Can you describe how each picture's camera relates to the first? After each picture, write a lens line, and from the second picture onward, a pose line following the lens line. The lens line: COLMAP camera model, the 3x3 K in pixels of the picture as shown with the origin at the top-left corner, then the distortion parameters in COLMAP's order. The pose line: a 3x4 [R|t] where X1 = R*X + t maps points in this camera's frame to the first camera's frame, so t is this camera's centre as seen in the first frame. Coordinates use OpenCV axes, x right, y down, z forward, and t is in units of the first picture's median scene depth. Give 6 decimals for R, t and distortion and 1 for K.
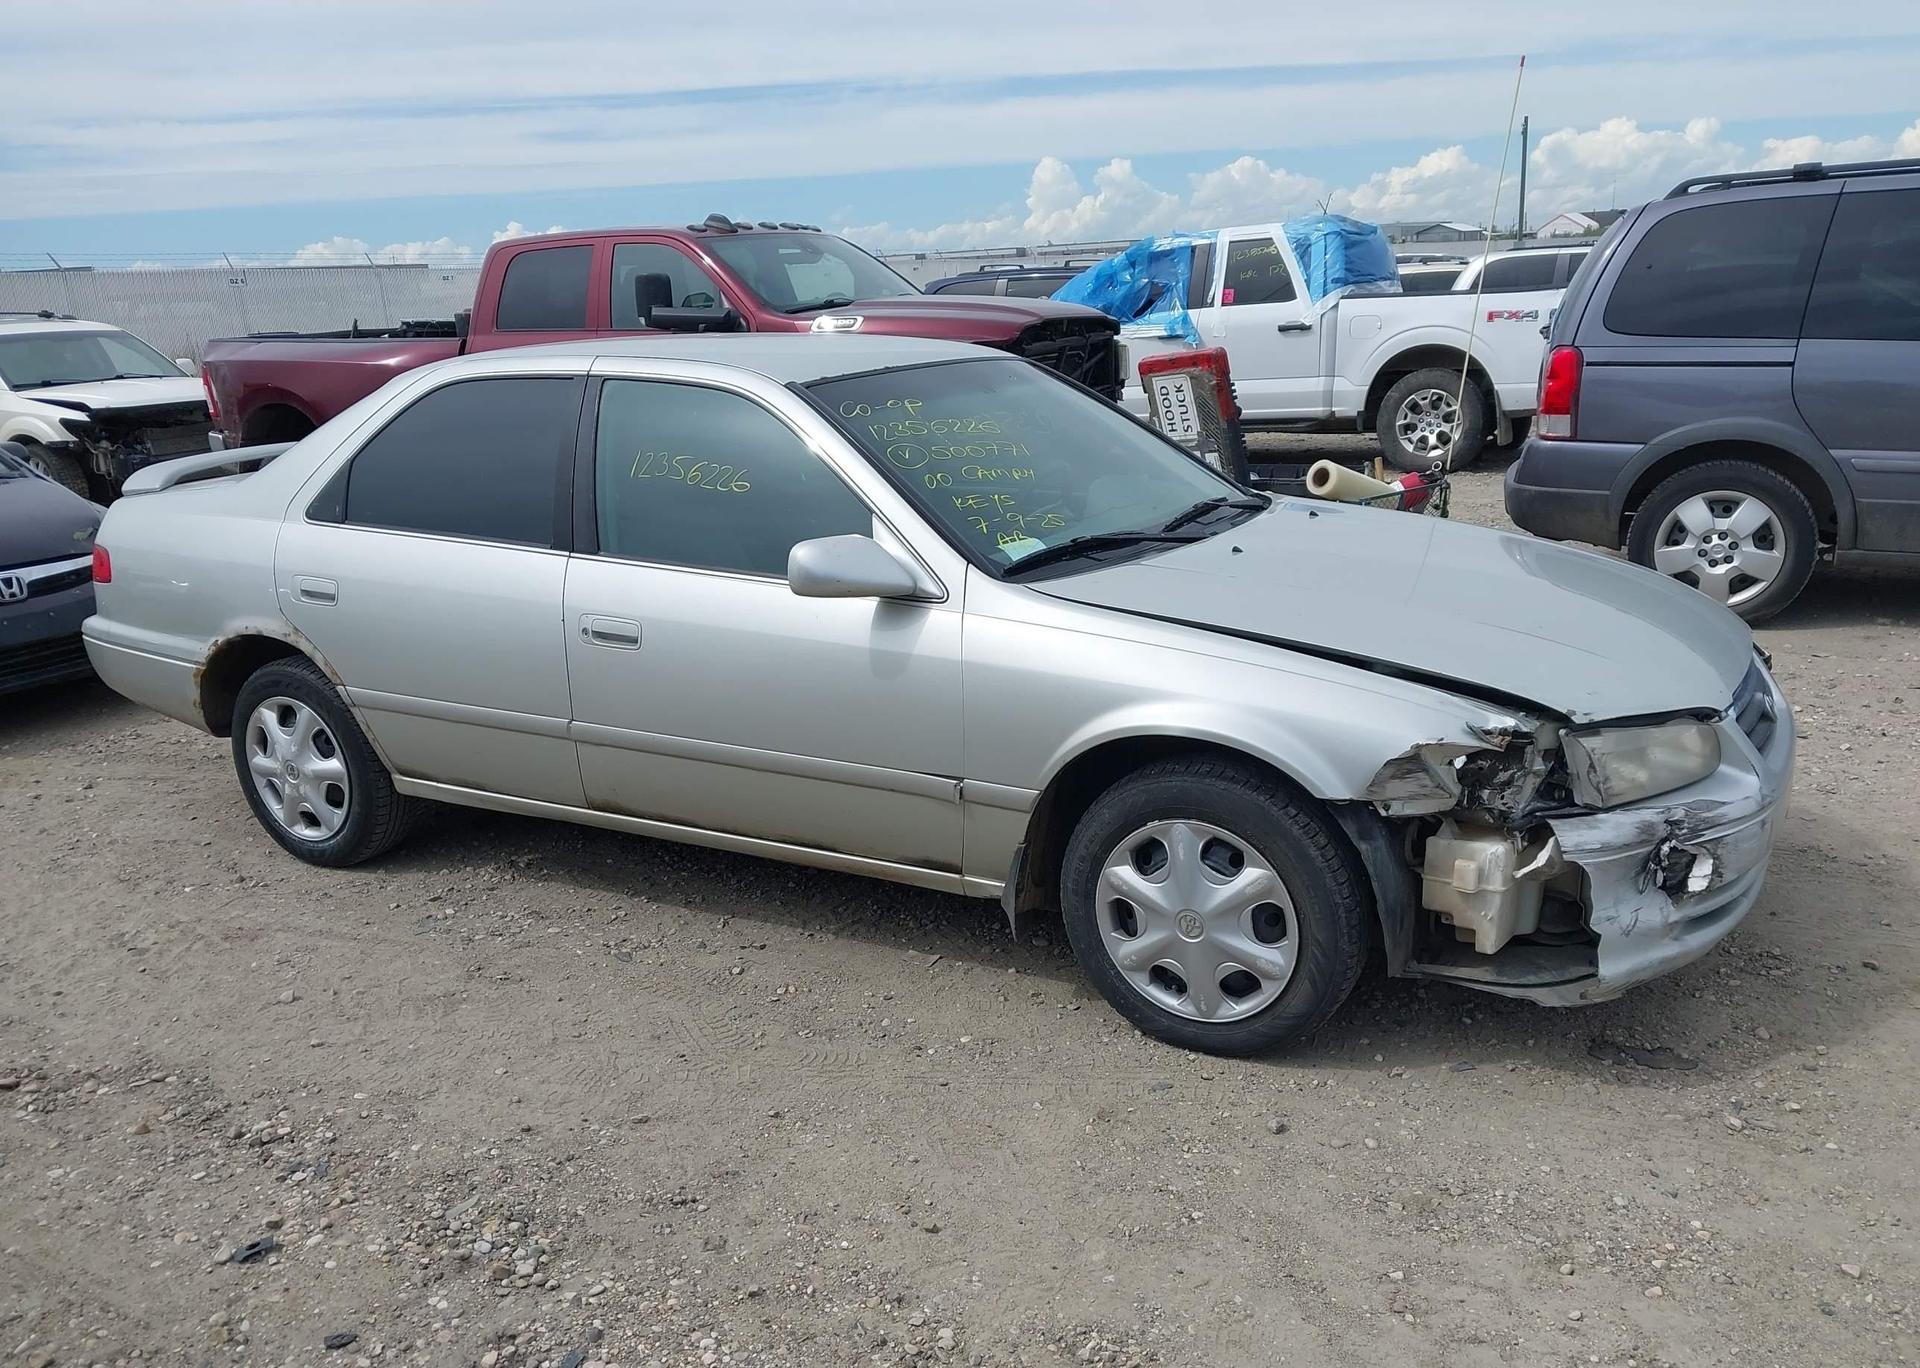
lens RADIAL K [[1528.1, 0, 954.0], [0, 1528.1, 674.0], [0, 0, 1]] dist [0.024401, -0.027633]
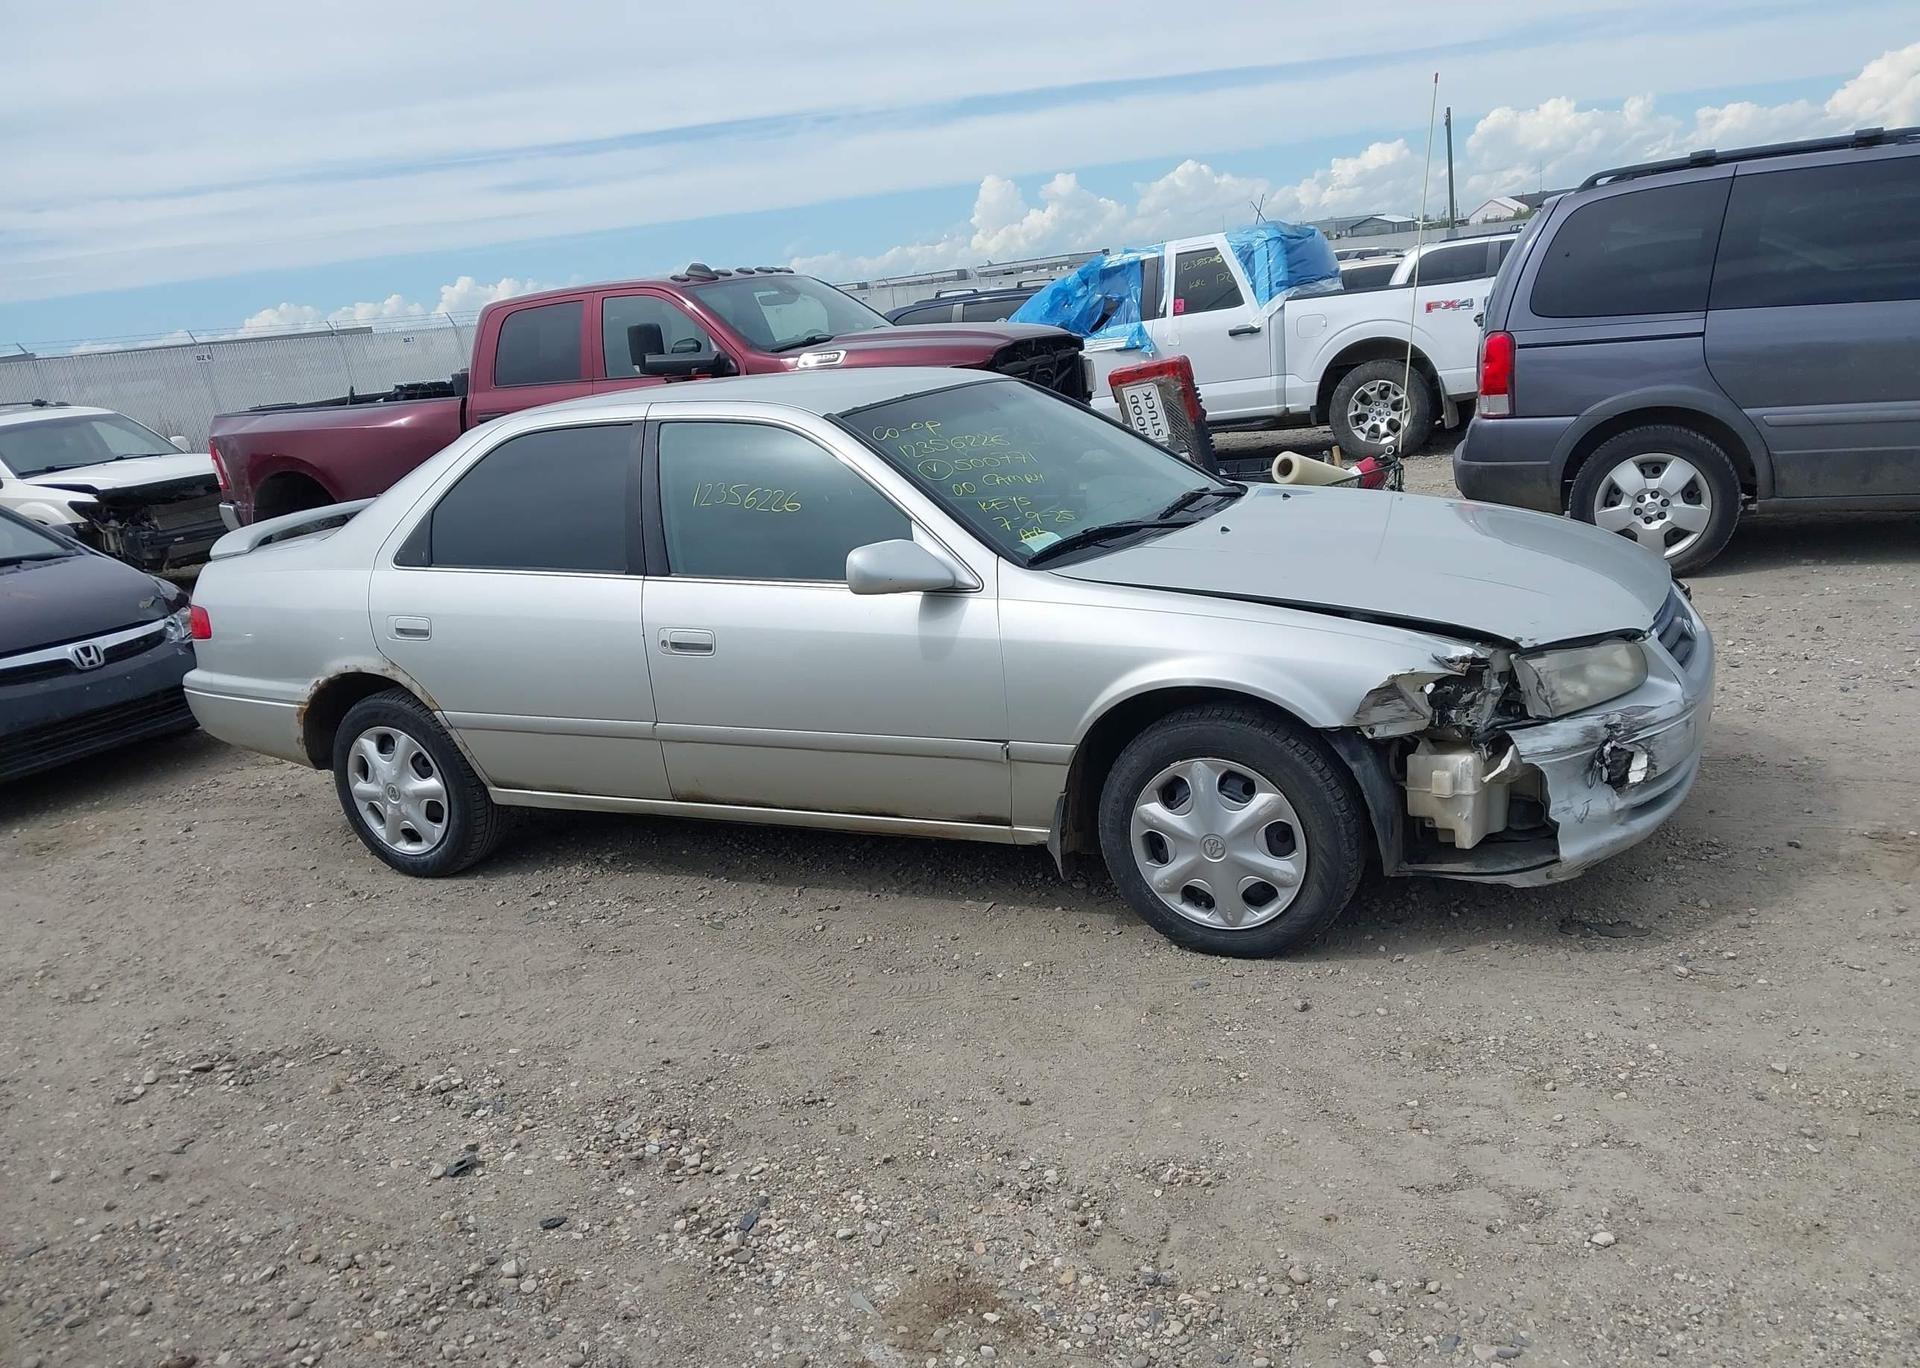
lens RADIAL K [[1528.1, 0, 949.5], [0, 1528.1, 668.0], [0, 0, 1]] dist [0.024401, -0.027633]
pose [[0.997086, -0.074443, 0.016640, -0.048550], [0.074733, 0.997049, -0.017538, 0.026937], [-0.015285, 0.018731, 0.999708, -0.146899]]
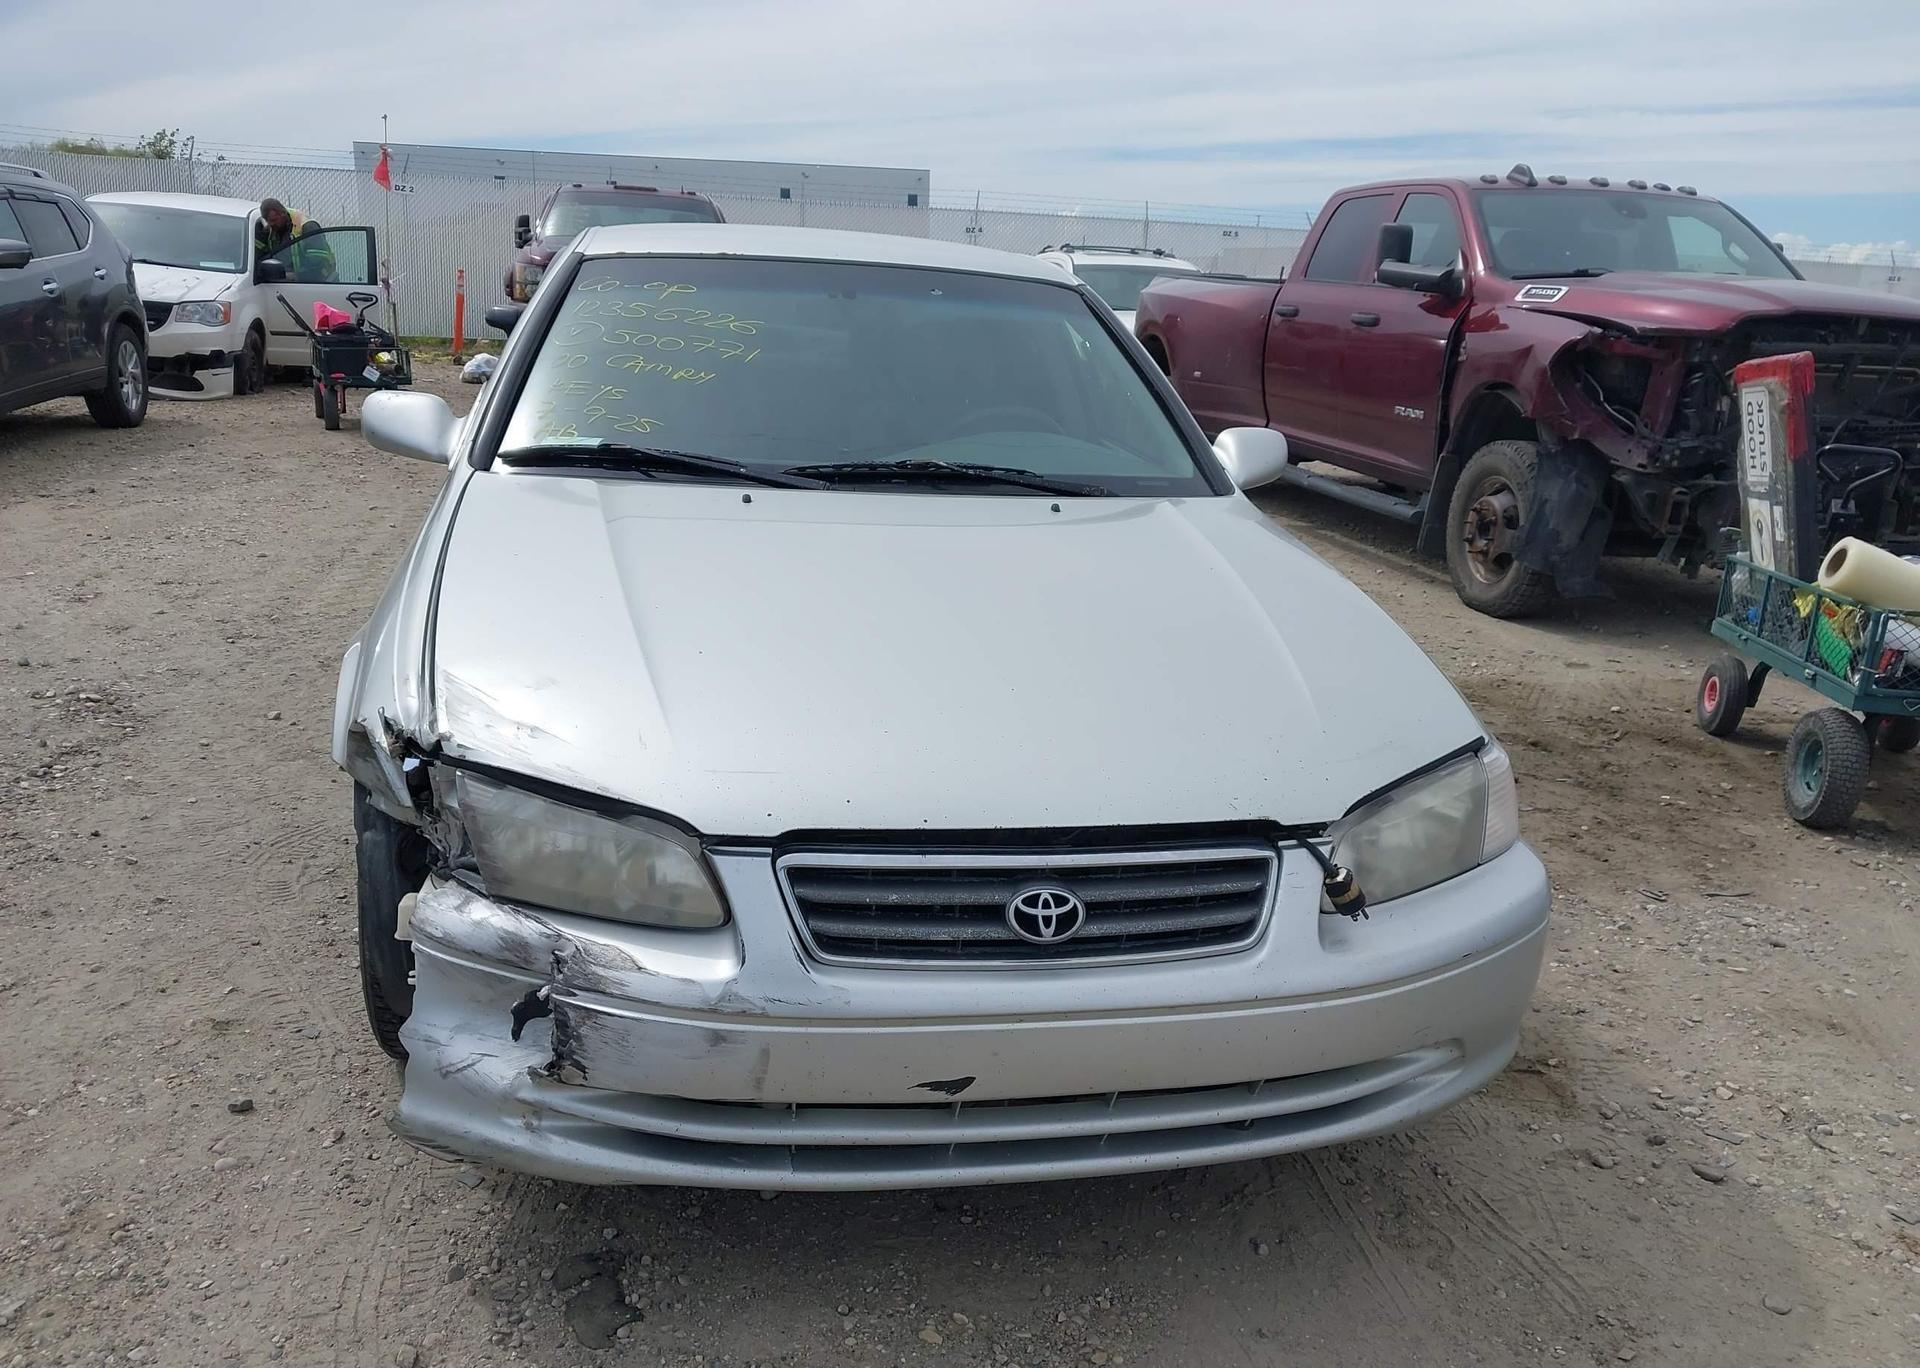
lens RADIAL K [[1528.1, 0, 995.7], [0, 1528.1, 675.1], [0, 0, 1]] dist [0.024401, -0.027633]
pose [[0.673130, 0.262722, -0.691284, 0.798163], [-0.258969, 0.959321, 0.112421, -0.110079], [0.692698, 0.103348, 0.713784, 0.513659]]
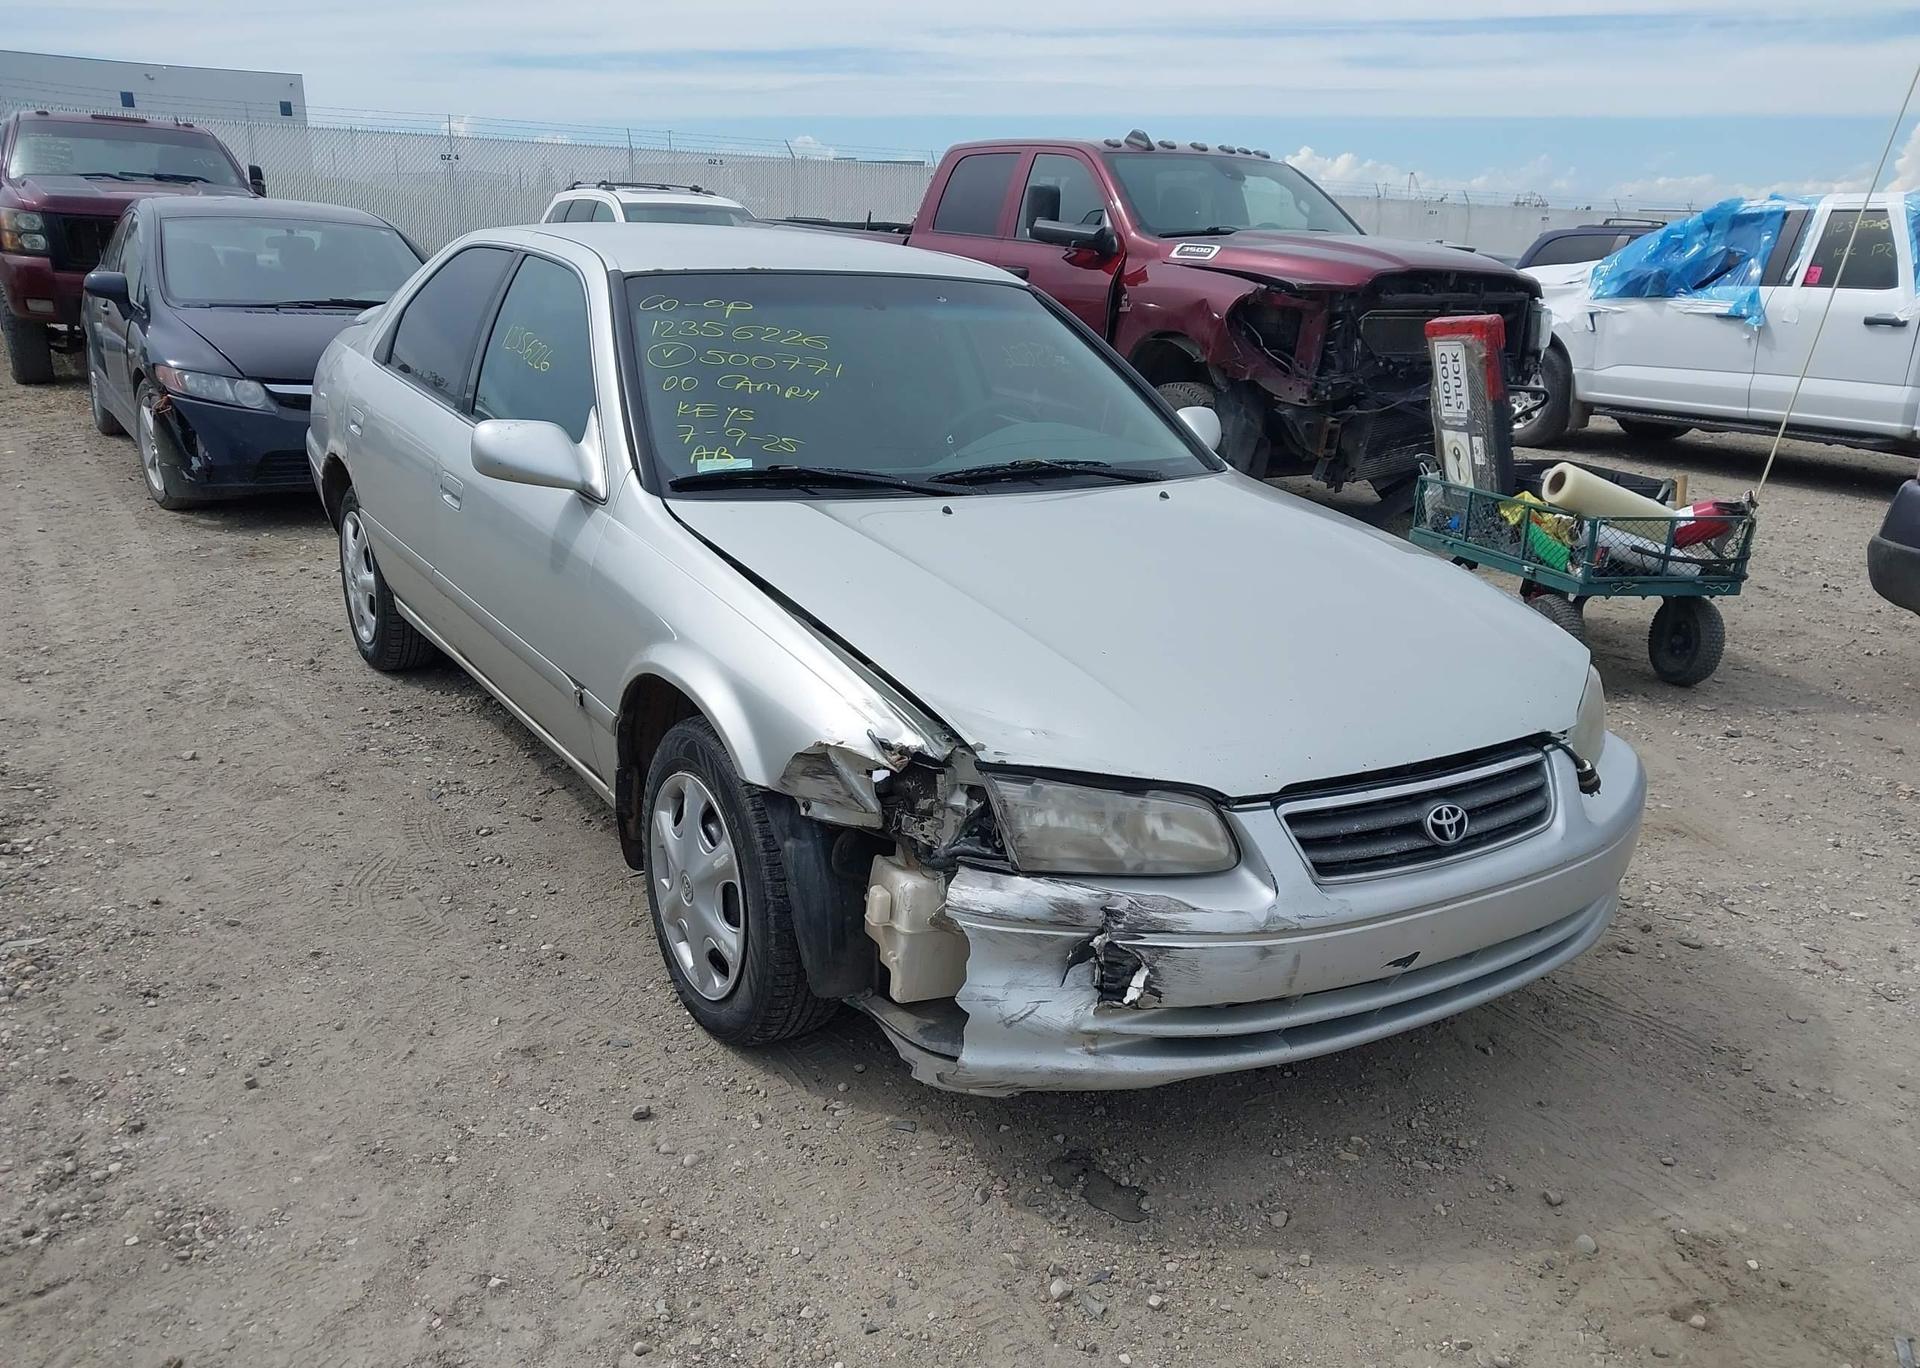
lens RADIAL K [[1528.1, 0, 973.5], [0, 1528.1, 663.7], [0, 0, 1]] dist [0.024401, -0.027633]
pose [[0.887202, 0.207077, -0.412299, 0.558262], [-0.191859, 0.978279, 0.078491, -0.063015], [0.419598, 0.009466, 0.907661, 0.189158]]
